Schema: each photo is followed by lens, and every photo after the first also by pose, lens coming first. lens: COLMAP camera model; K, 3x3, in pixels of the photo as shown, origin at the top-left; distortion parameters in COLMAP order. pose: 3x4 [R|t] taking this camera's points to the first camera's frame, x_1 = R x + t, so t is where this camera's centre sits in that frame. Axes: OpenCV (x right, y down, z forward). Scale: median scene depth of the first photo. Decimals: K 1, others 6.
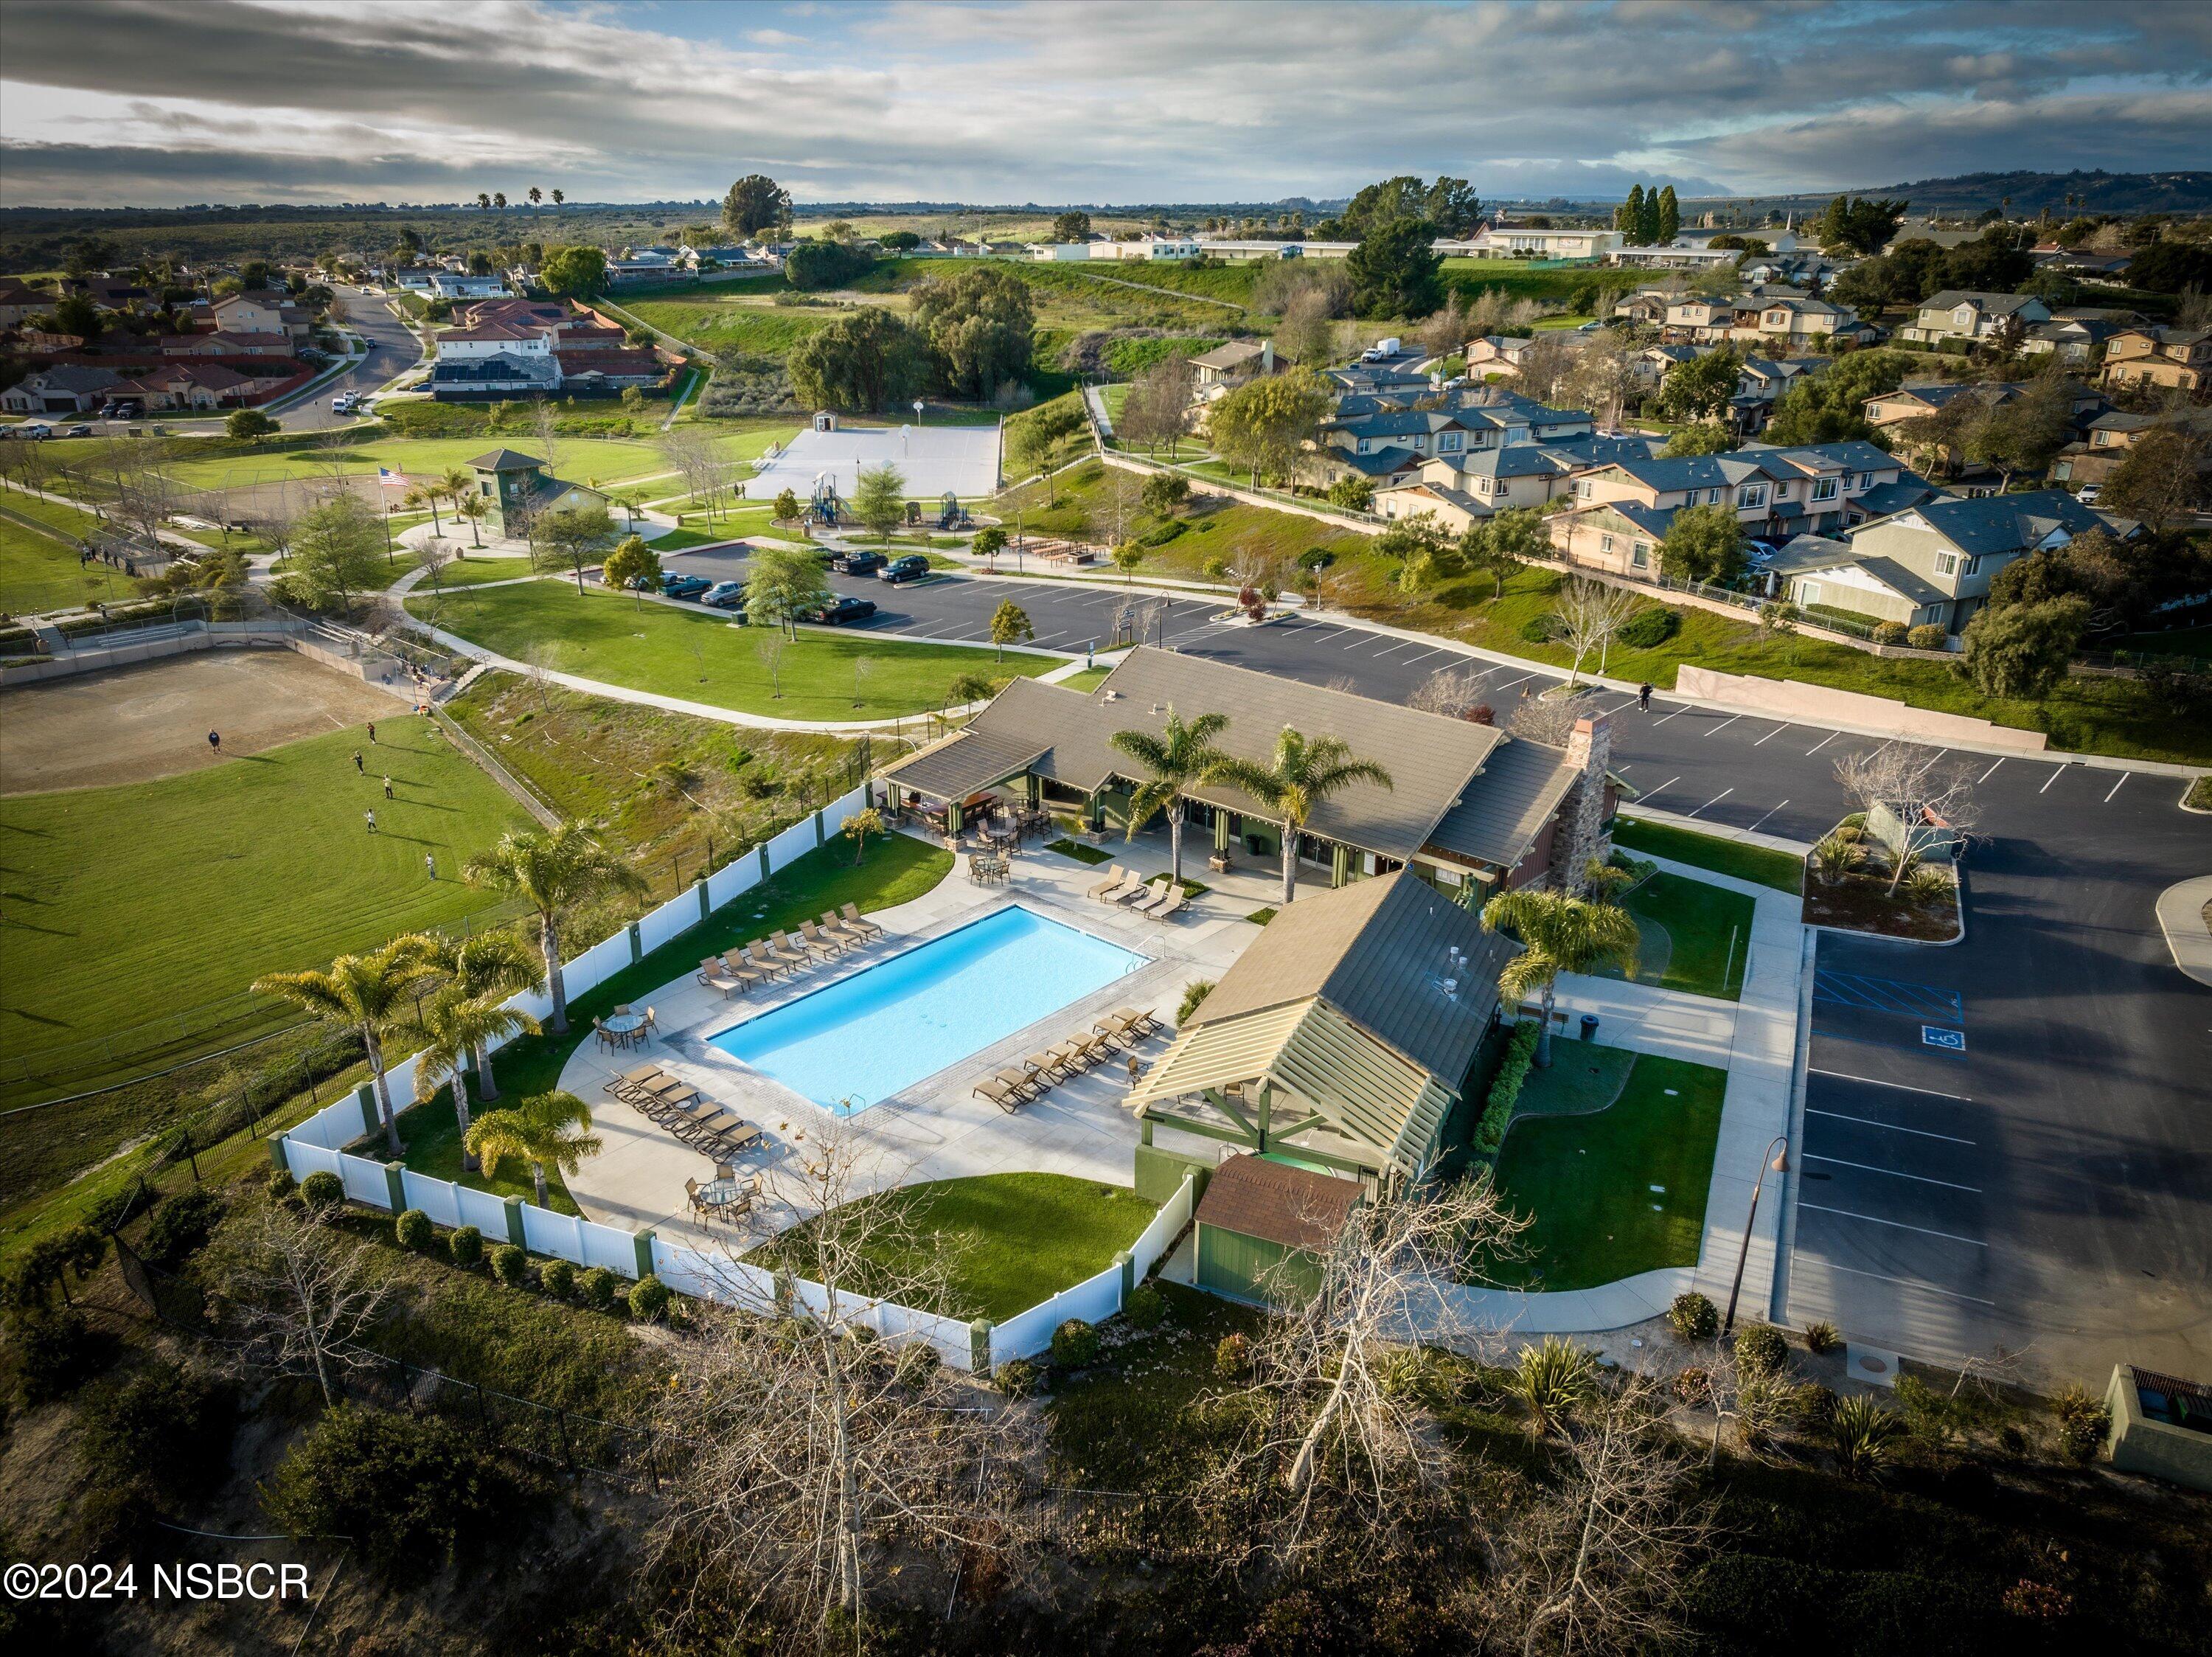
lens RADIAL K [[1553.6, 0, 1106.0], [0, 1553.6, 828.5], [0, 0, 1]] dist [-0.032119, 0.017396]
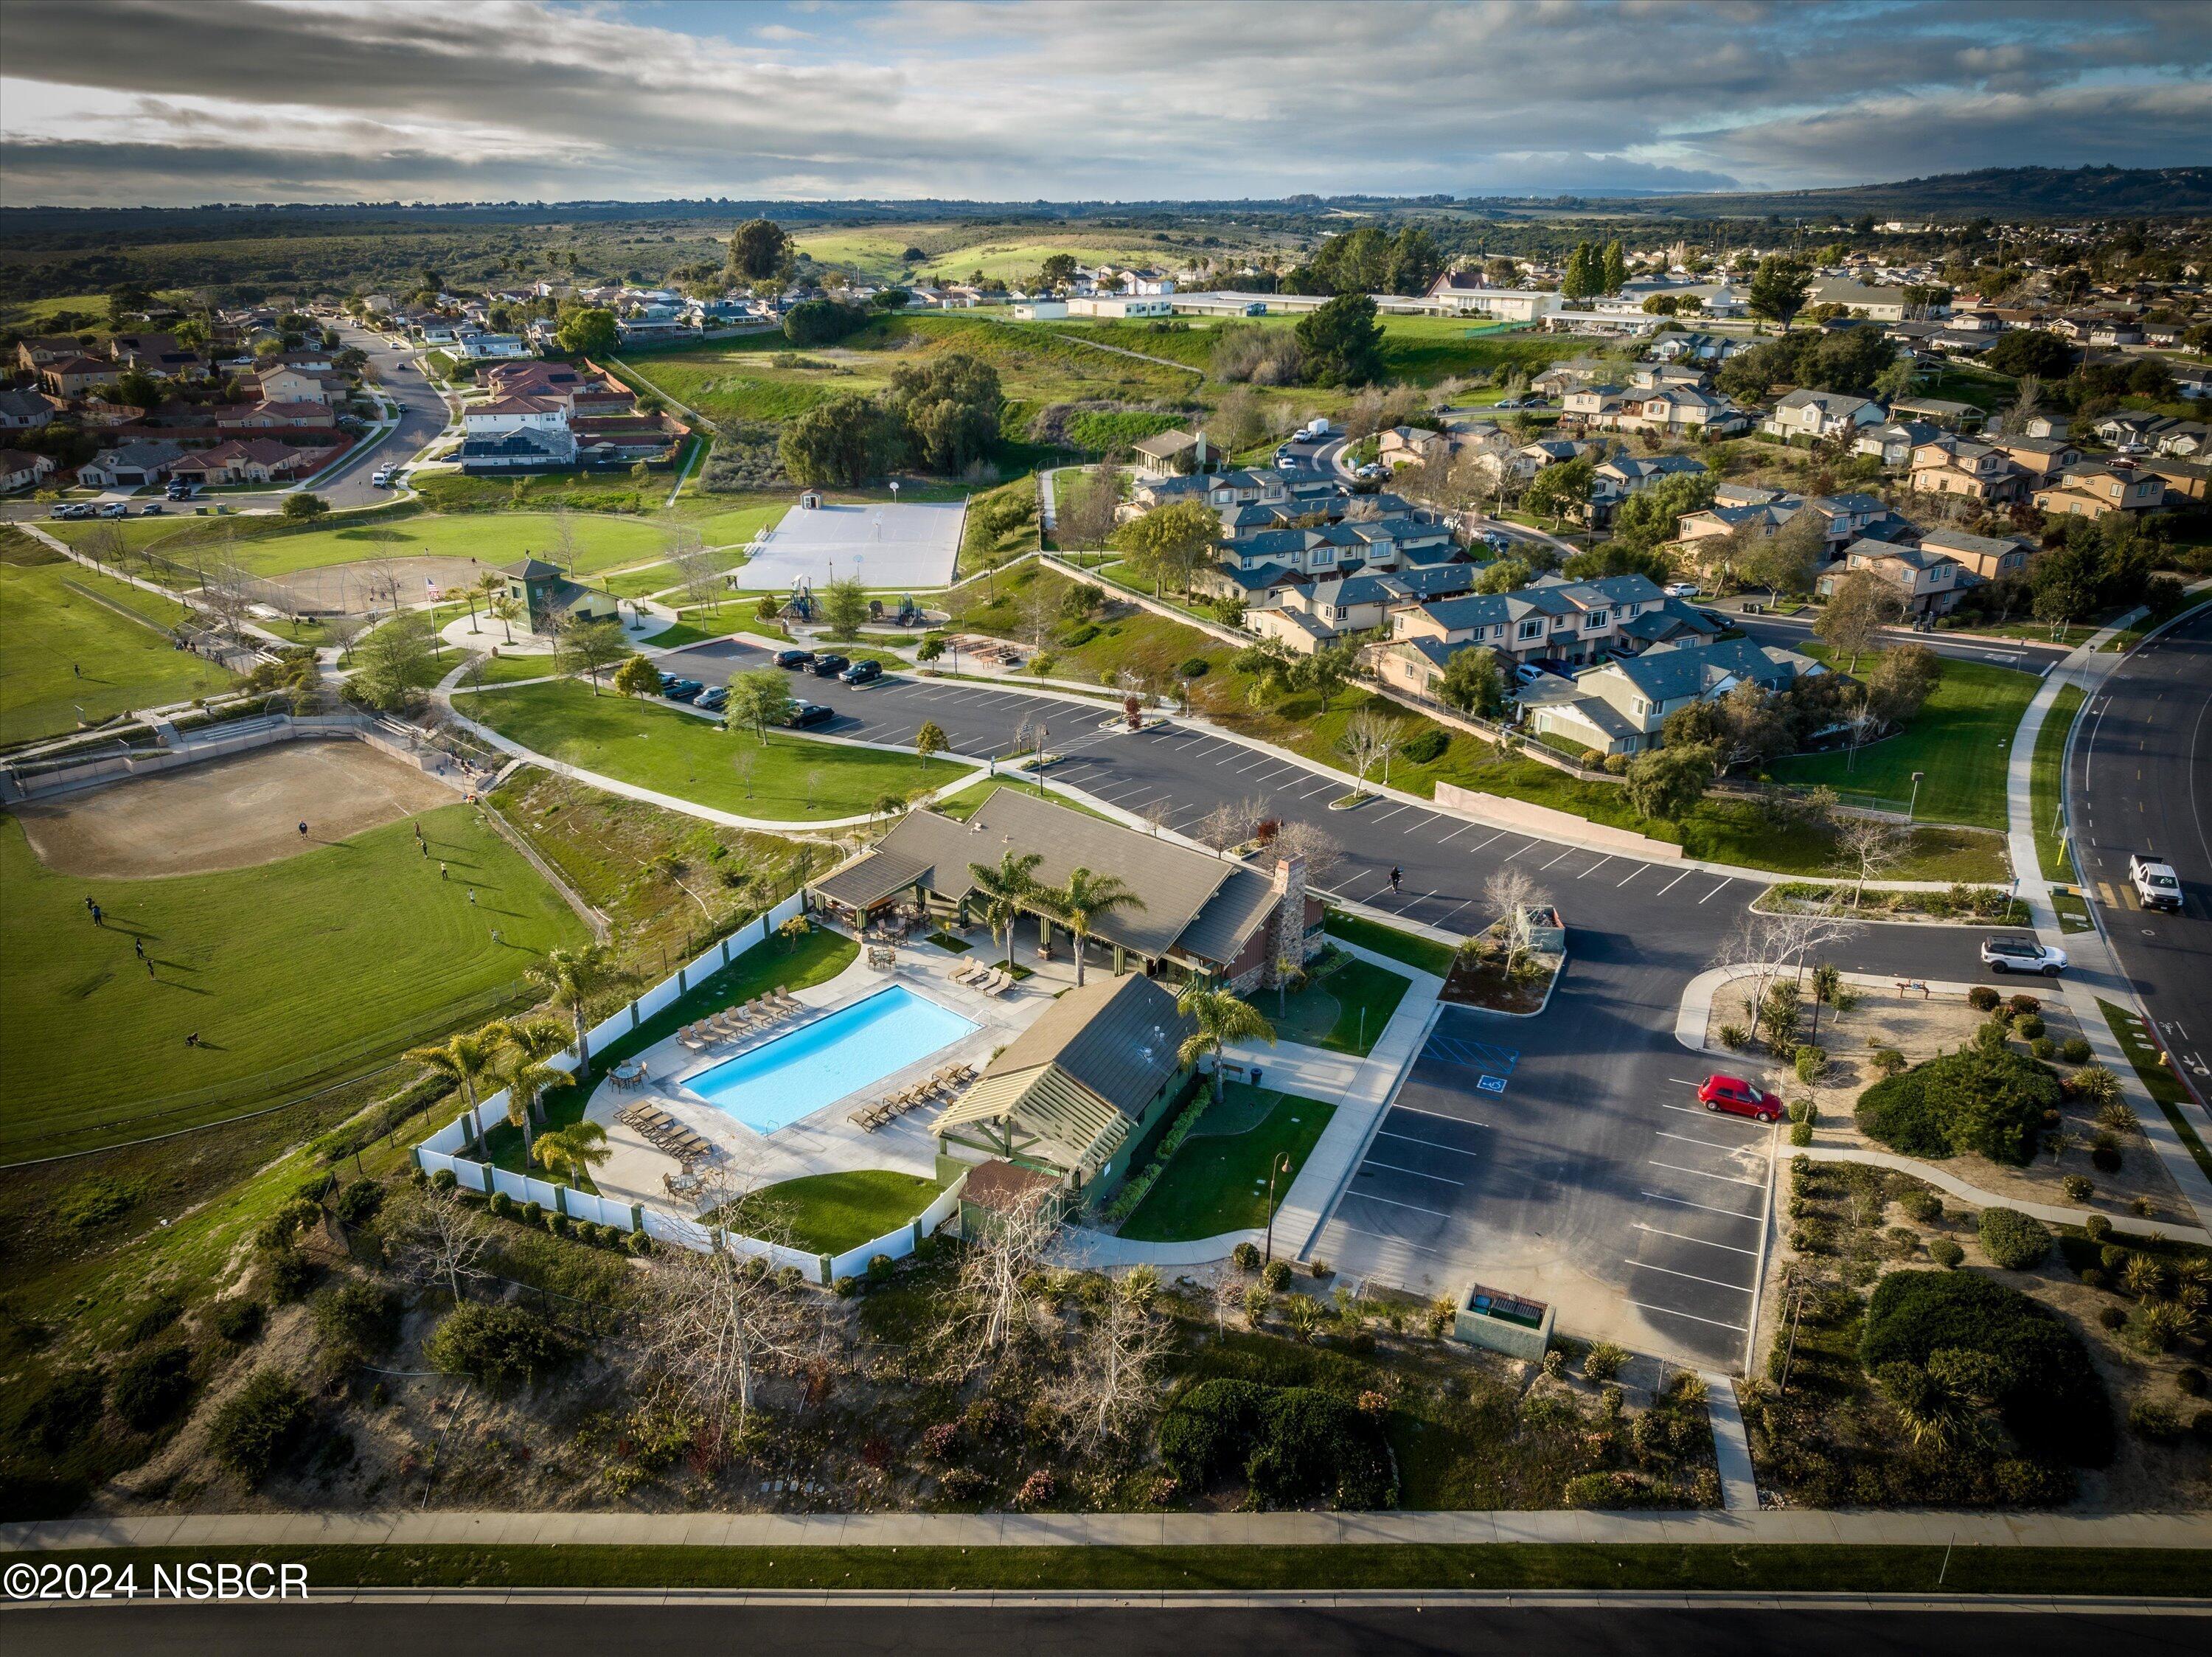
lens RADIAL K [[1553.6, 0, 1106.0], [0, 1553.6, 828.5], [0, 0, 1]] dist [-0.032119, 0.017396]
pose [[0.999972, 0.000657, -0.007445, 0.084607], [-0.000628, 0.999992, 0.003967, -0.058937], [0.007447, -0.003962, 0.999964, -0.256504]]
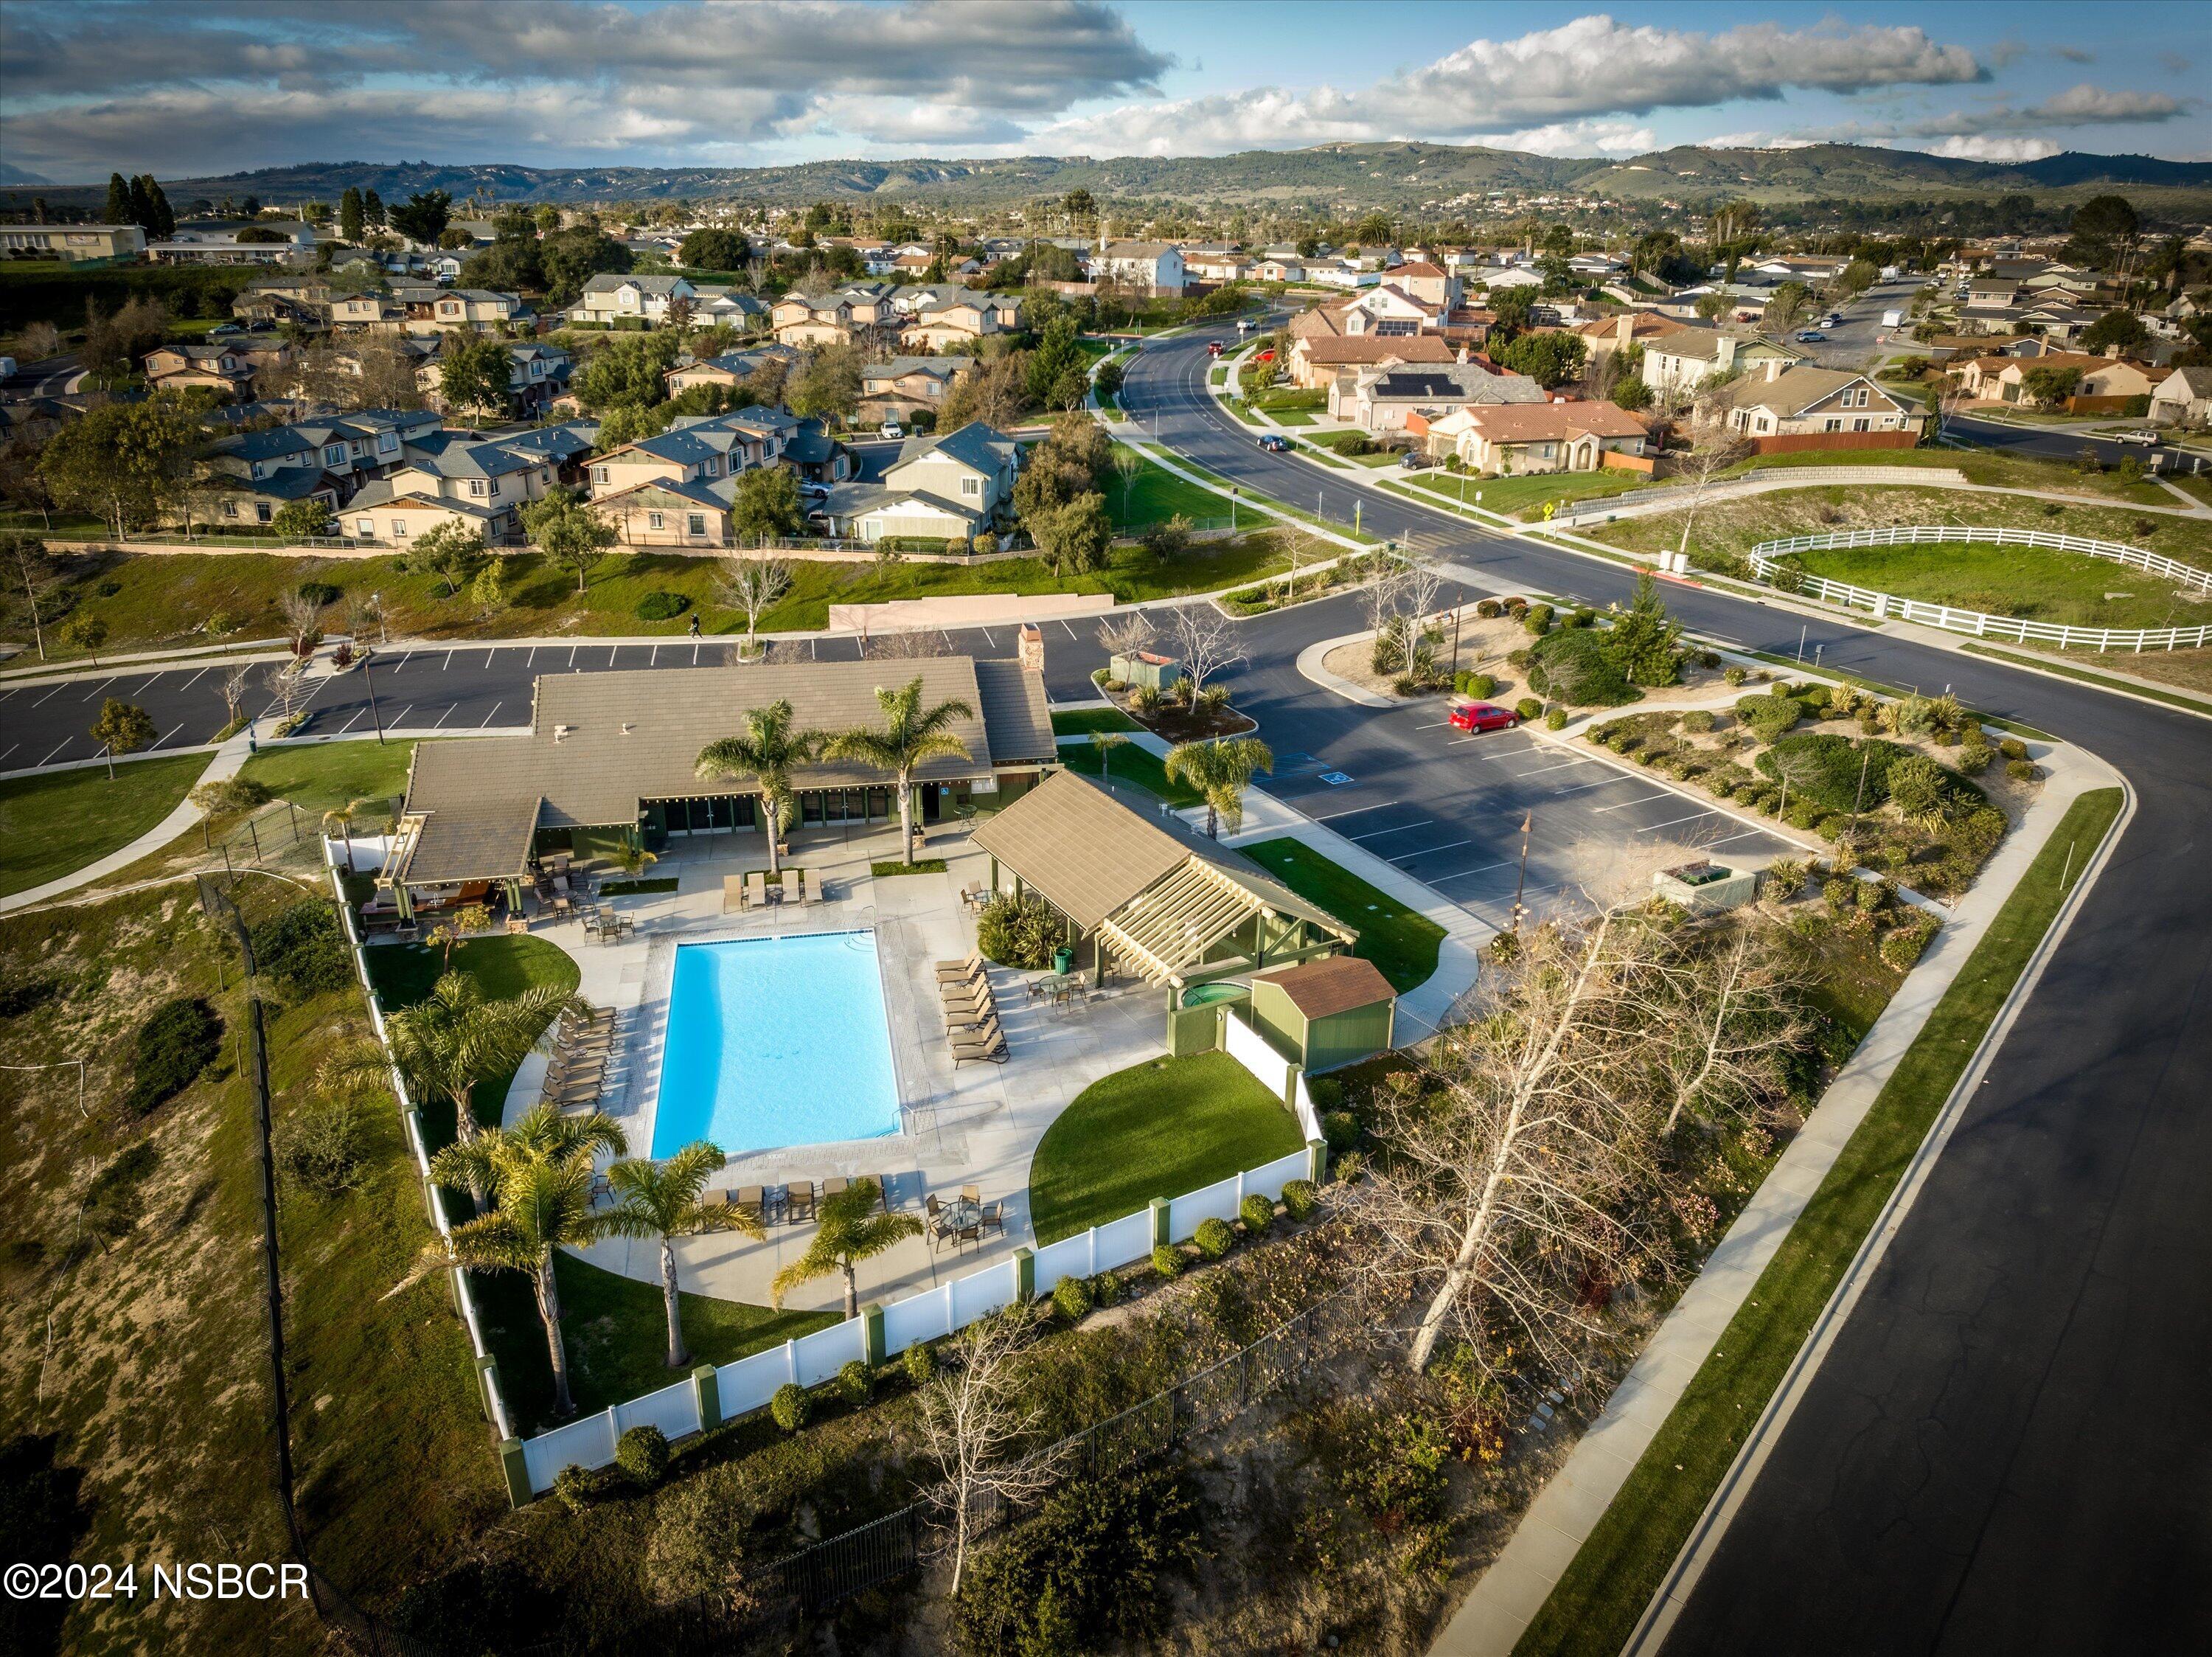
lens RADIAL K [[1553.6, 0, 1106.0], [0, 1553.6, 828.5], [0, 0, 1]] dist [-0.032119, 0.017396]
pose [[0.598176, -0.294089, 0.745451, -0.338363], [0.289580, 0.946695, 0.141113, -0.043534], [-0.747214, 0.131457, 0.651452, 0.102065]]
